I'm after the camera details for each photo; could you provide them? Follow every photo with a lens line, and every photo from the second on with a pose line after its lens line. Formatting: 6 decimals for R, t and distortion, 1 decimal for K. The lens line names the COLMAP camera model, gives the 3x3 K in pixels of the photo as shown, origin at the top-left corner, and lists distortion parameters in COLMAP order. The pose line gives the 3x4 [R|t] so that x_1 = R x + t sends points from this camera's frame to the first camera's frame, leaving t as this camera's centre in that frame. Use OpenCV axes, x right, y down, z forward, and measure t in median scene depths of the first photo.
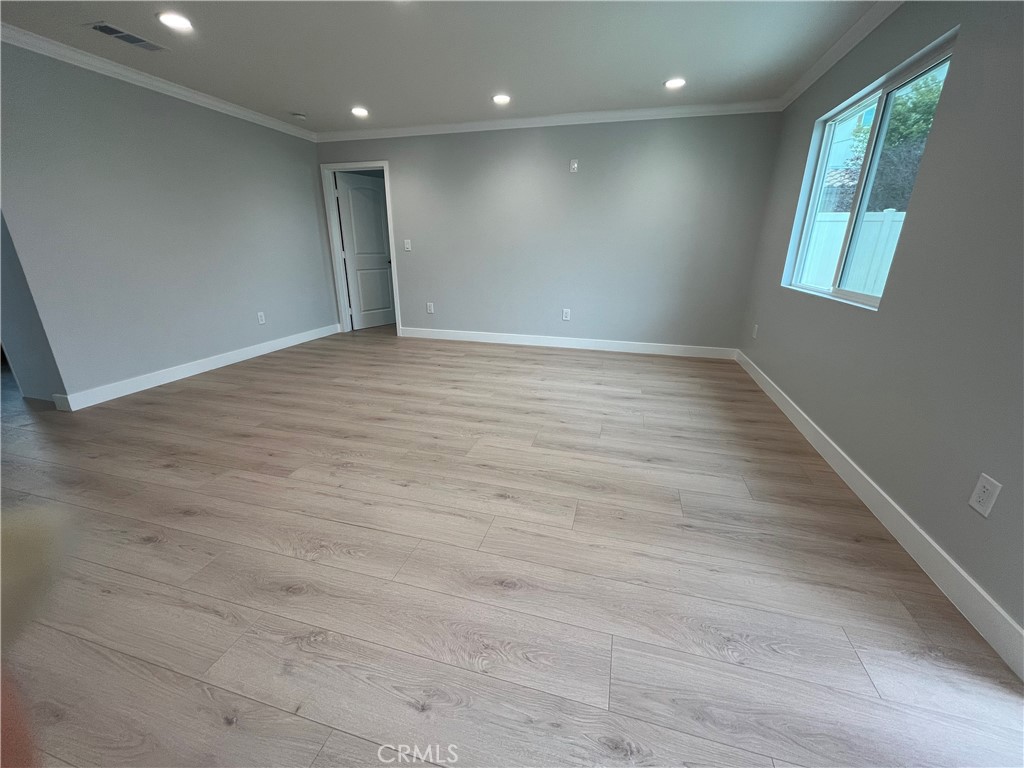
lens RADIAL K [[414.9, 0, 512.0], [0, 414.9, 384.0], [0, 0, 1]] dist [-0.003506, -0.000300]
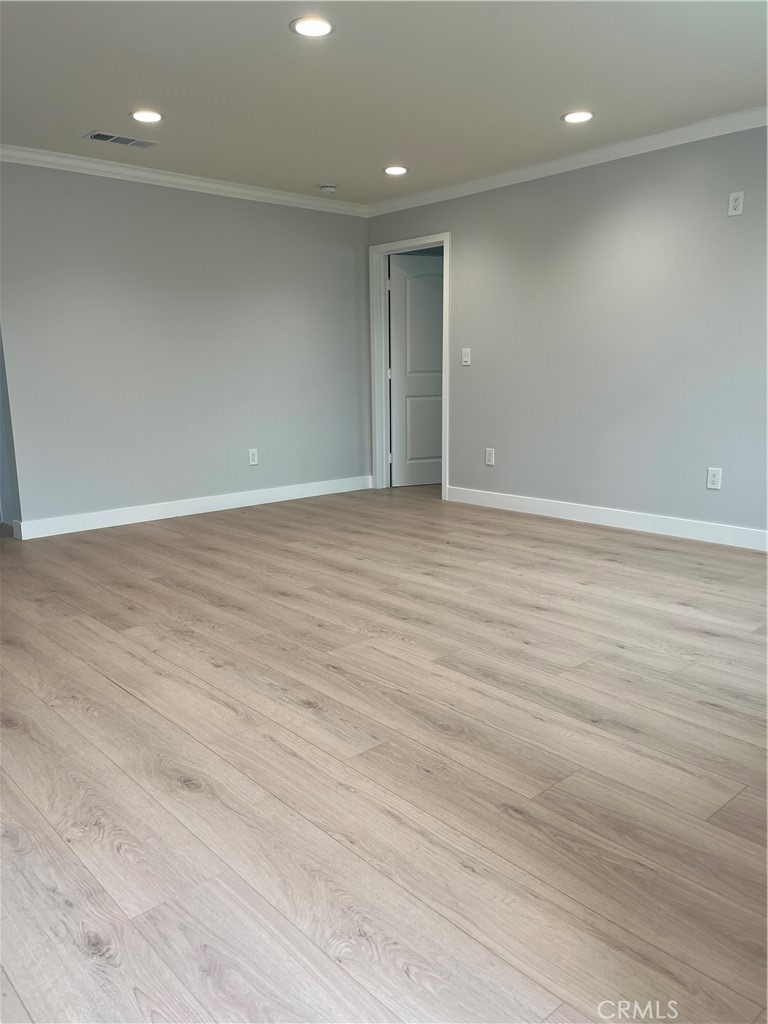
lens RADIAL K [[775.7, 0, 384.0], [0, 775.7, 512.0], [0, 0, 1]] dist [0.073759, -0.101192]
pose [[0.842468, 0.081850, -0.532492, 0.475585], [-0.153553, 0.983876, -0.091707, 0.039919], [0.516400, 0.159026, 0.841452, -0.034090]]
